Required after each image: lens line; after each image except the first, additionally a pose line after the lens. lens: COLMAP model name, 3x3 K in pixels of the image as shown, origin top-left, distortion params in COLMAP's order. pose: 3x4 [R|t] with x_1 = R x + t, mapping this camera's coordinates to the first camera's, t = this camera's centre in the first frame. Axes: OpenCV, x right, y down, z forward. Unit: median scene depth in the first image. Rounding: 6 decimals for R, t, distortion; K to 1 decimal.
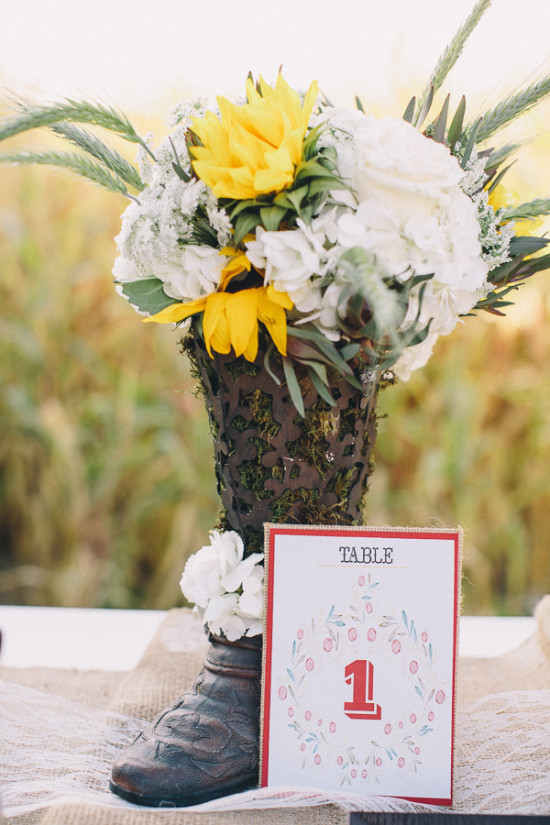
lens RADIAL K [[1261.2, 0, 275.0], [0, 1261.2, 412.5], [0, 0, 1]] dist [-0.148747, 0.024833]
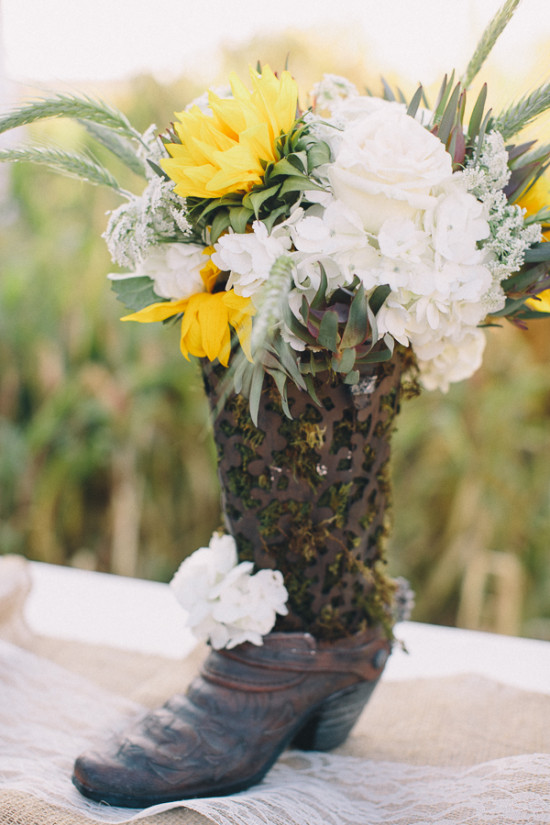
lens RADIAL K [[1261.2, 0, 275.0], [0, 1261.2, 412.5], [0, 0, 1]] dist [-0.148747, 0.024833]
pose [[0.945429, 0.071961, -0.317781, 0.314444], [-0.059503, 0.997037, 0.048751, -0.052933], [0.320348, -0.027182, 0.946910, 0.097285]]
